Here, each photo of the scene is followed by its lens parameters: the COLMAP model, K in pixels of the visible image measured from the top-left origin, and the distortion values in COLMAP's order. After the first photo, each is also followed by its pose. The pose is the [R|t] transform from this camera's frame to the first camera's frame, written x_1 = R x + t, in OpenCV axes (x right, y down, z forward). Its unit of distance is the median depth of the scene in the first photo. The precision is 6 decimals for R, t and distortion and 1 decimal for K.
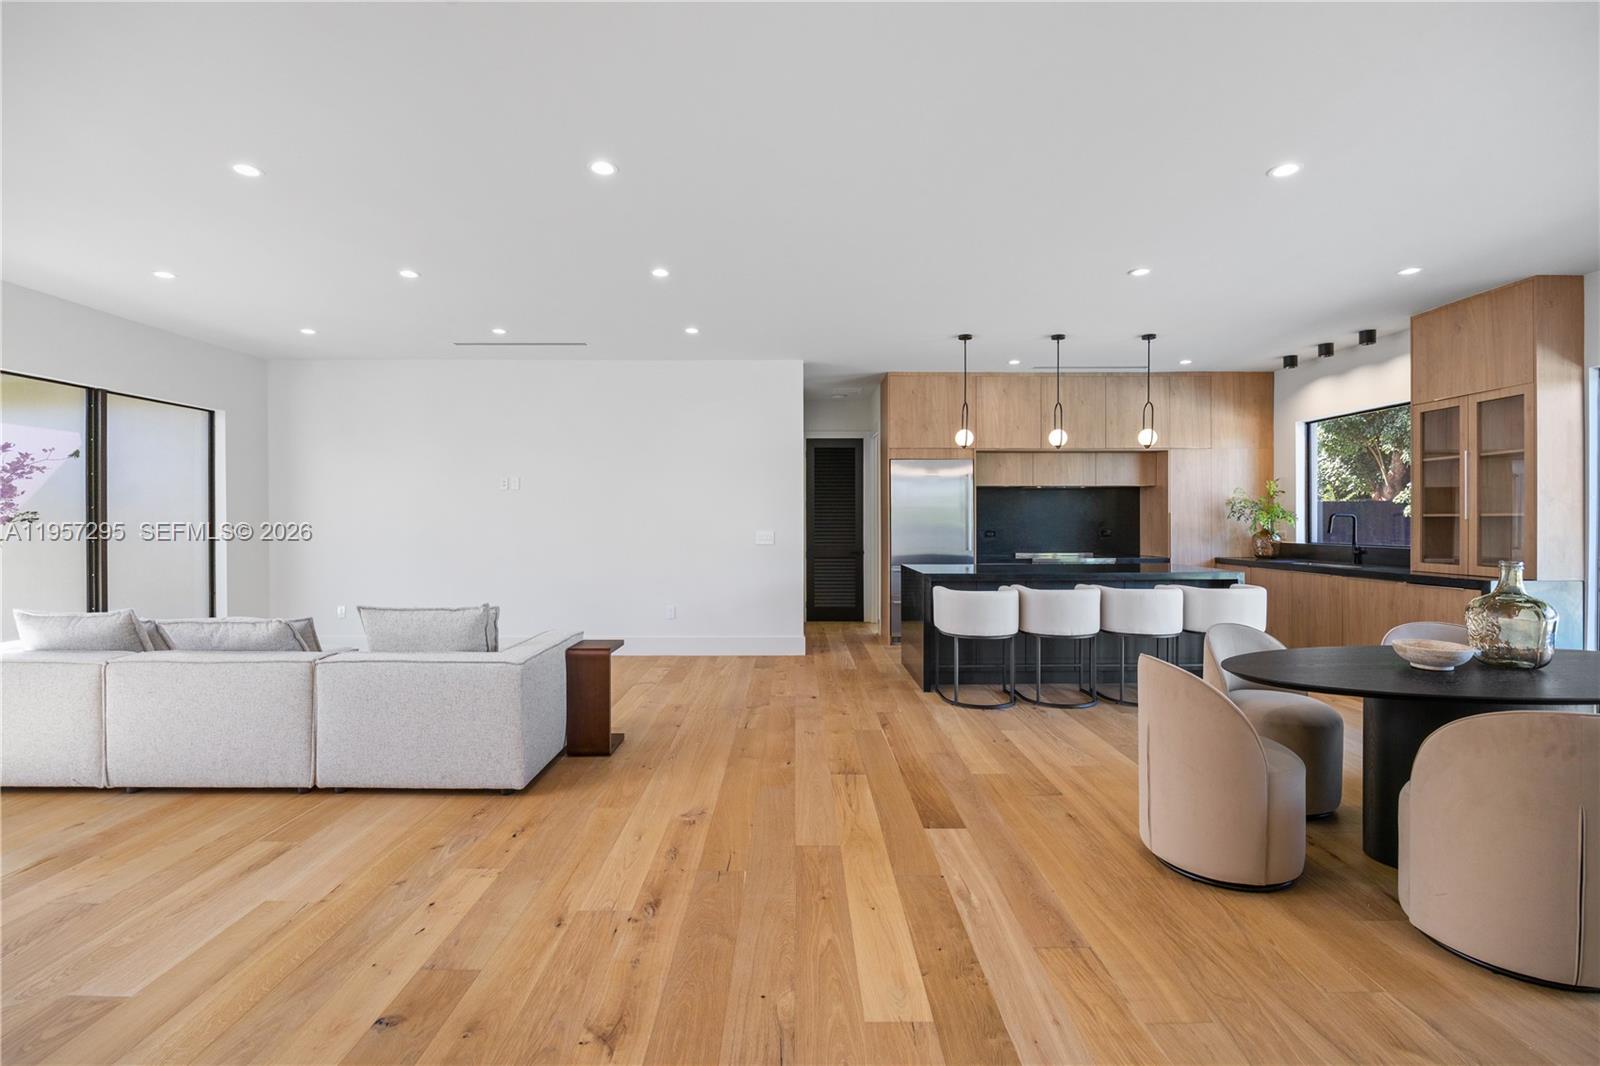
lens RADIAL K [[718.3, 0, 802.8], [0, 718.3, 524.8], [0, 0, 1]] dist [-0.003618, -0.000589]
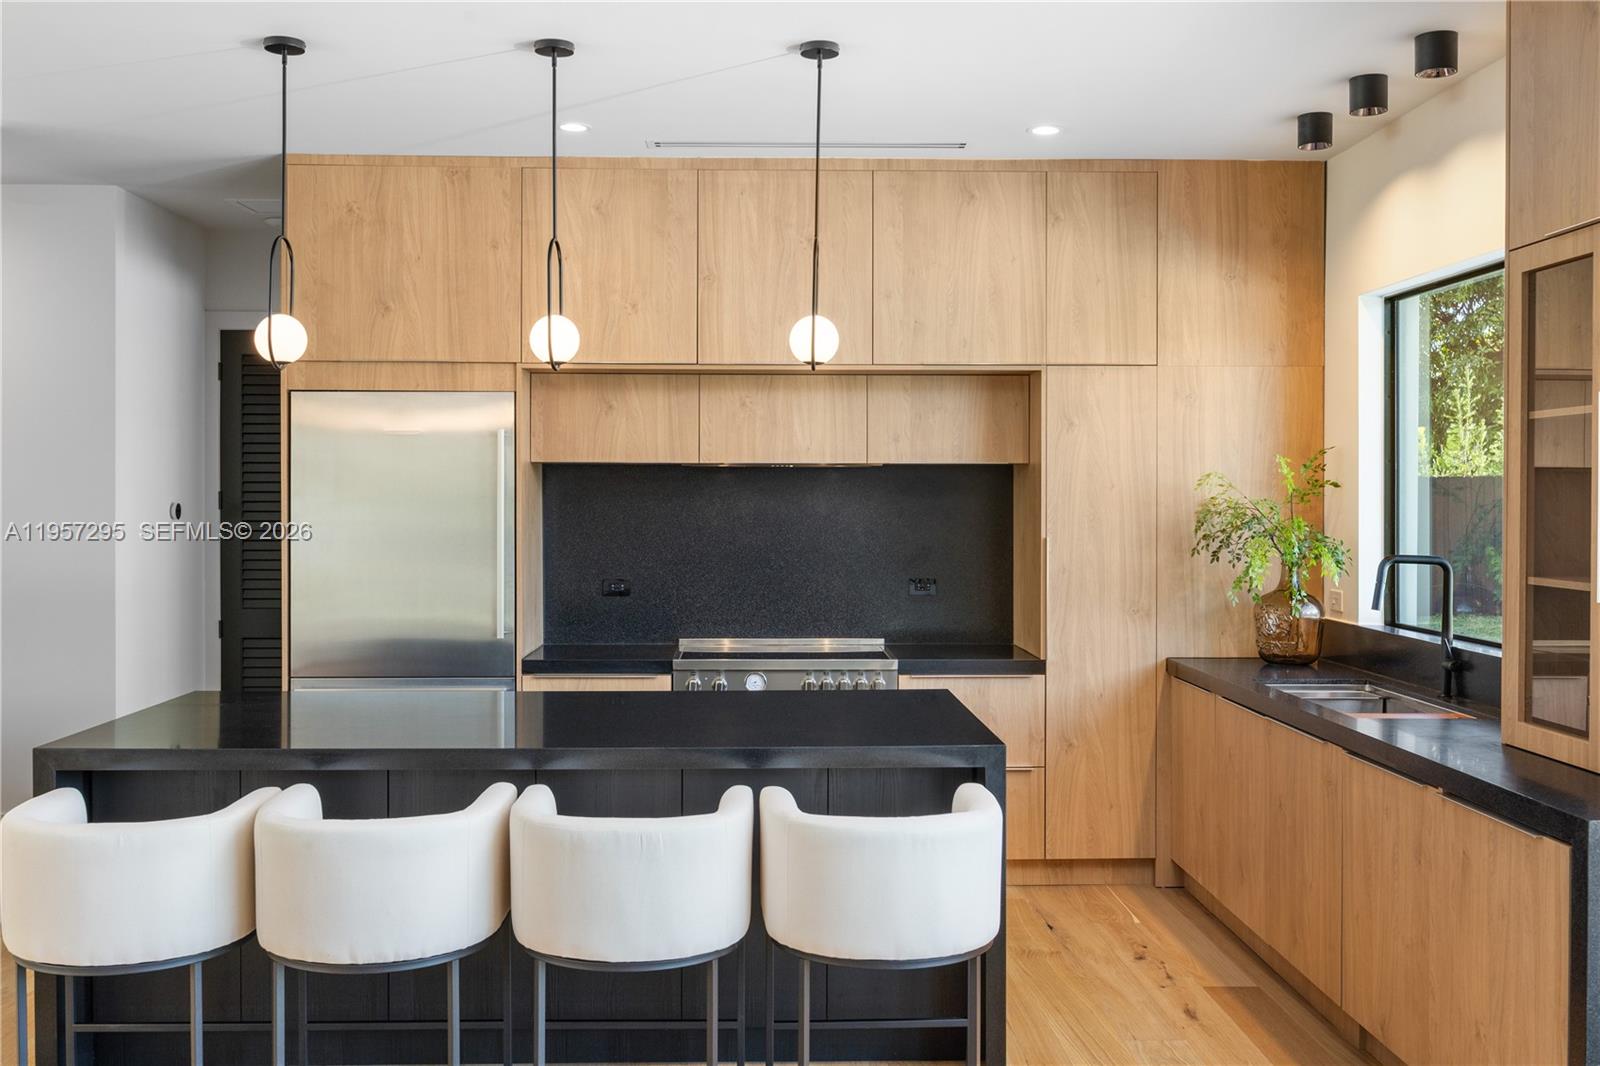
lens RADIAL K [[1510.9, 0, 794.3], [0, 1510.9, 507.4], [0, 0, 1]] dist [-0.006325, 0.005198]
pose [[0.999873, 0.004717, 0.015216, 0.383045], [-0.004752, 0.999986, 0.002271, -0.035014], [-0.015205, -0.002343, 0.999882, 0.225595]]
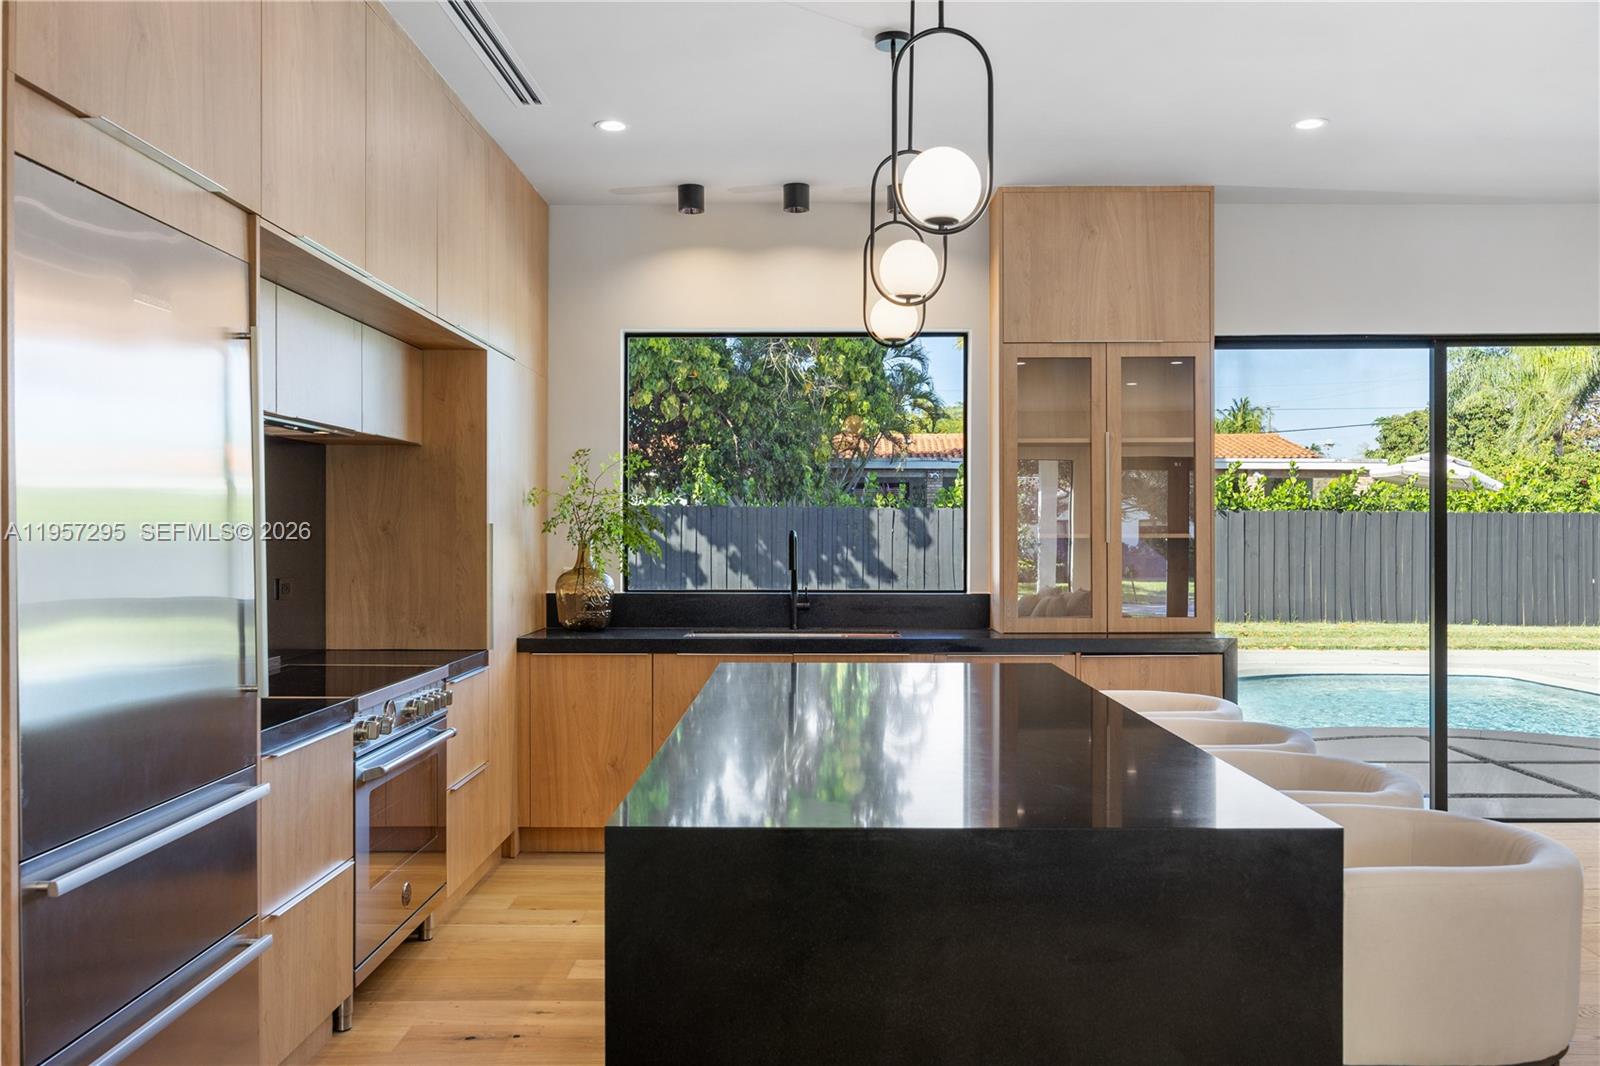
lens RADIAL K [[1199.2, 0, 800.0], [0, 1199.2, 533.0], [0, 0, 1]] dist [-0.000789, -0.000044]
pose [[0.007928, -0.005683, 0.999952, -0.081177], [0.006620, 0.999962, 0.005630, -0.016393], [-0.999947, 0.006575, 0.007966, 0.873733]]
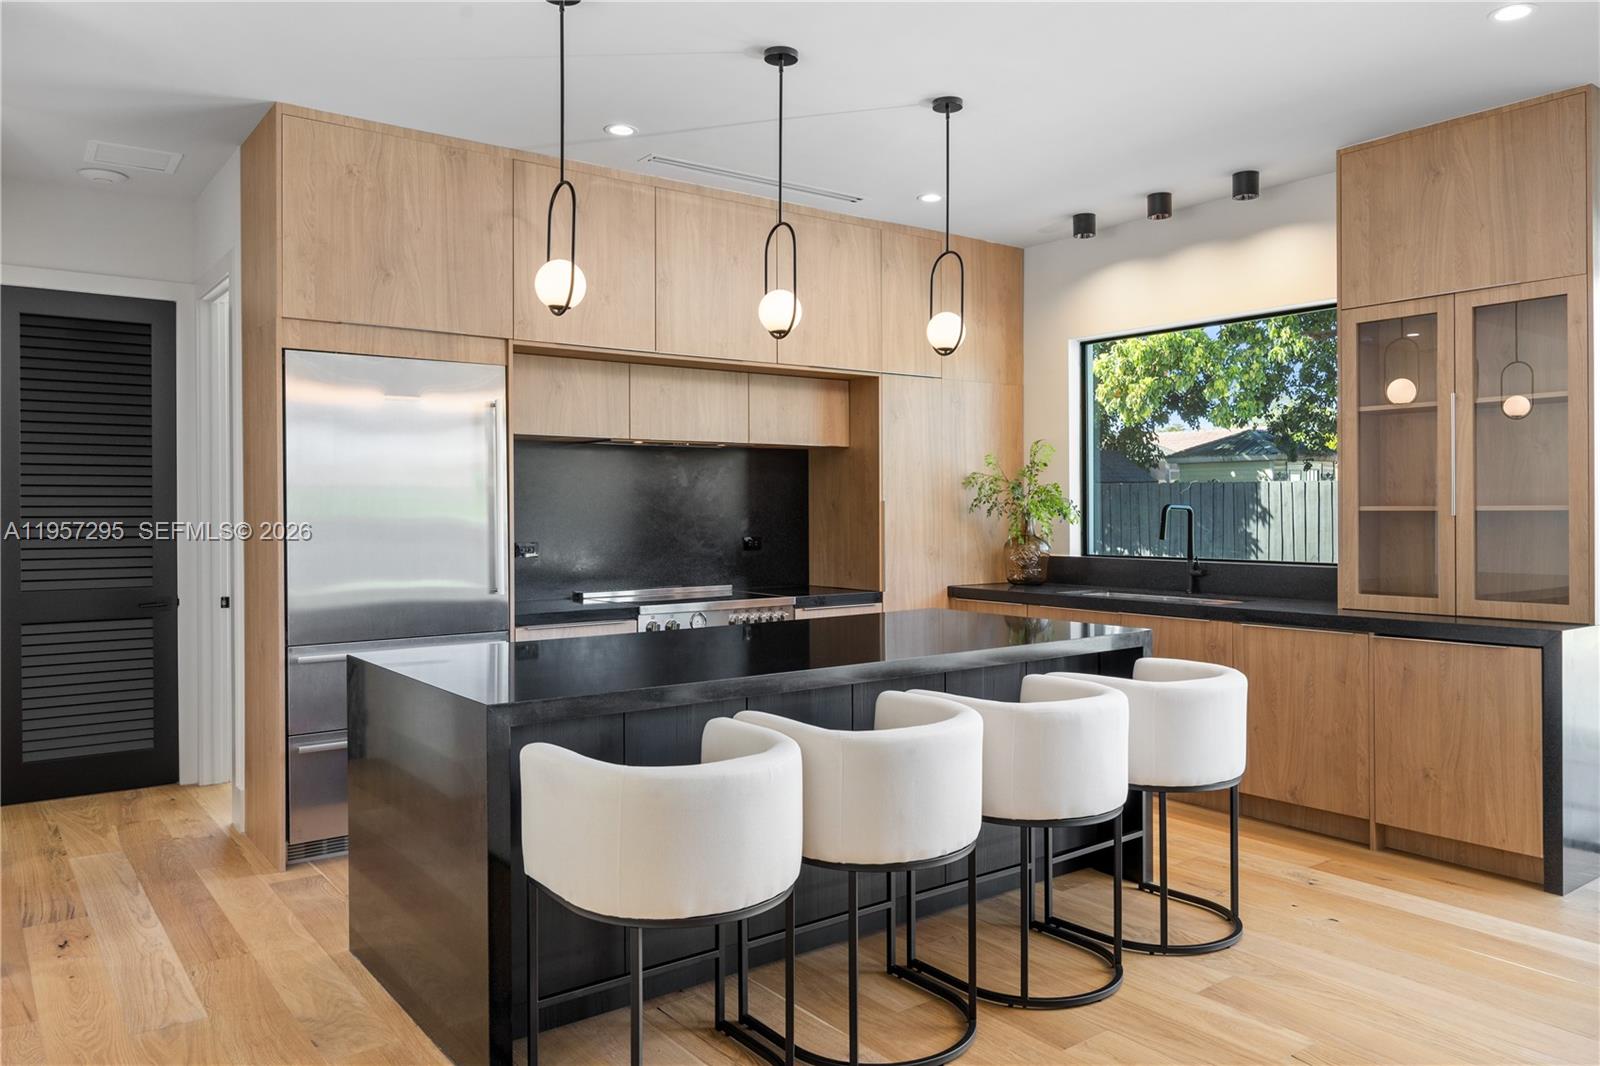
lens RADIAL K [[1127.9, 0, 797.5], [0, 1127.9, 513.4], [0, 0, 1]] dist [-0.004779, 0.000425]
pose [[0.807452, -0.002695, 0.589927, -0.002564], [0.004487, 0.999989, -0.001574, -0.007440], [-0.589916, 0.003917, 0.807455, 0.411666]]
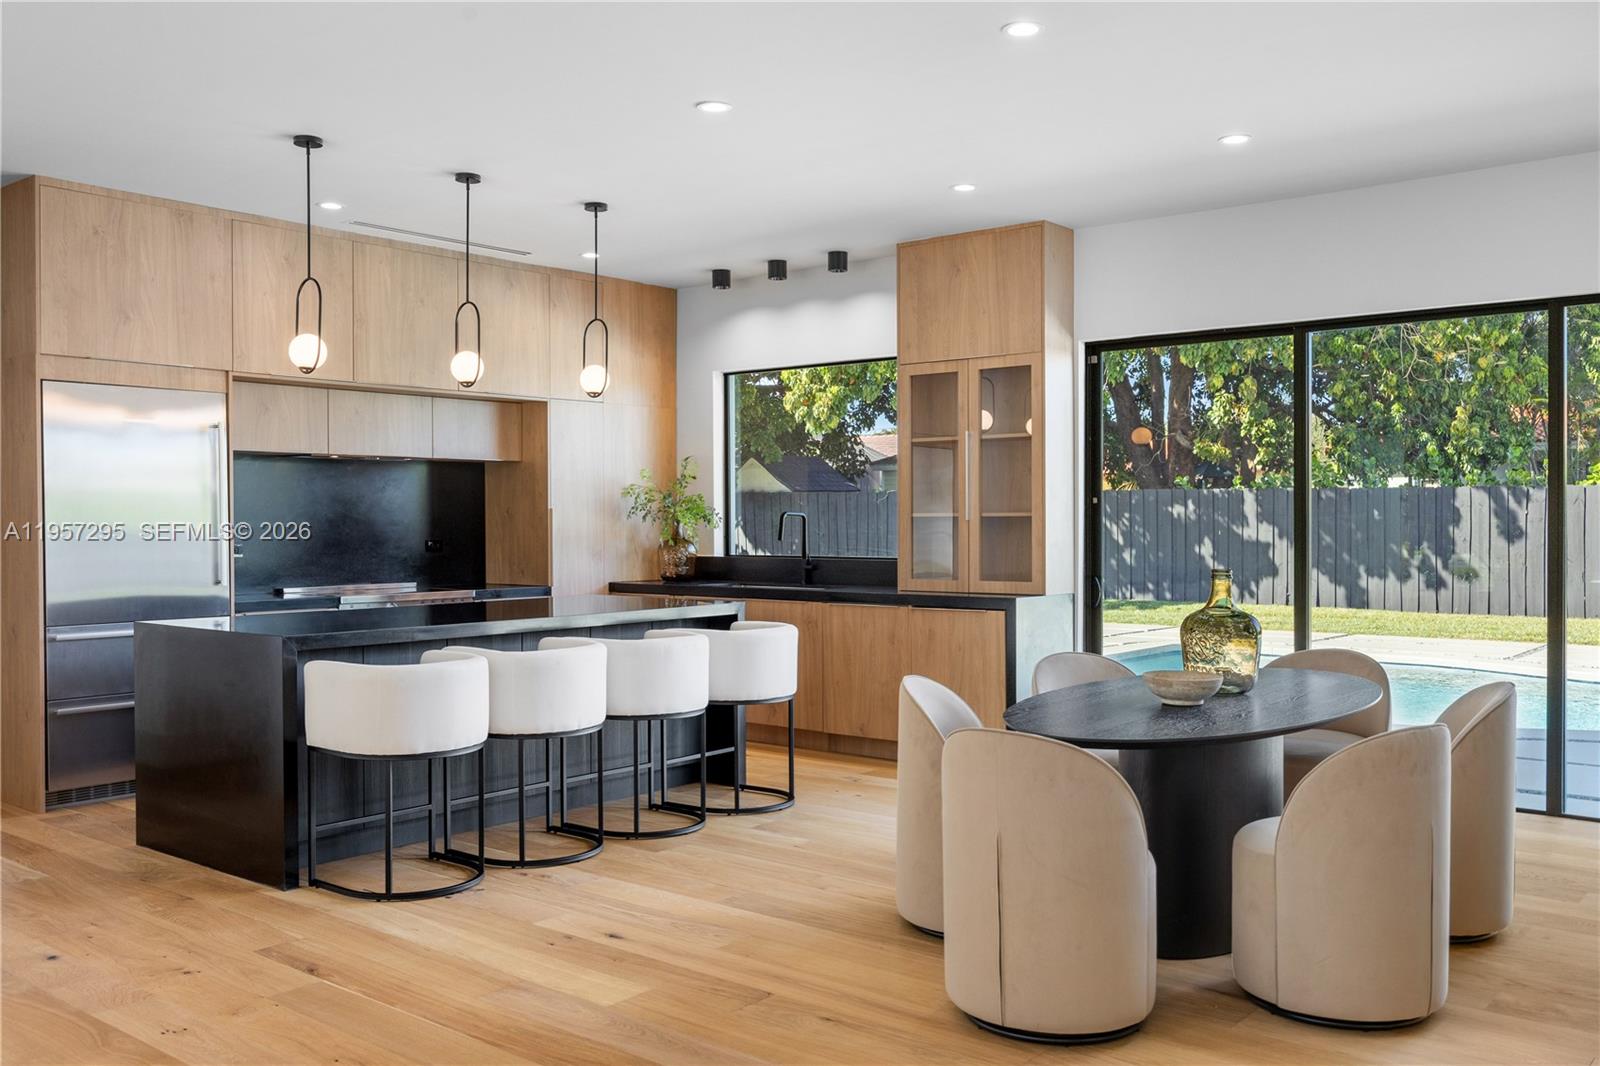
lens RADIAL K [[1388.5, 0, 800.0], [0, 1388.5, 533.0], [0, 0, 1]] dist [0.000388, 0.005050]
pose [[0.643753, -0.006761, 0.765203, -0.229936], [0.004781, 0.999977, 0.004814, -0.001429], [-0.765218, 0.000559, 0.643771, 0.122641]]
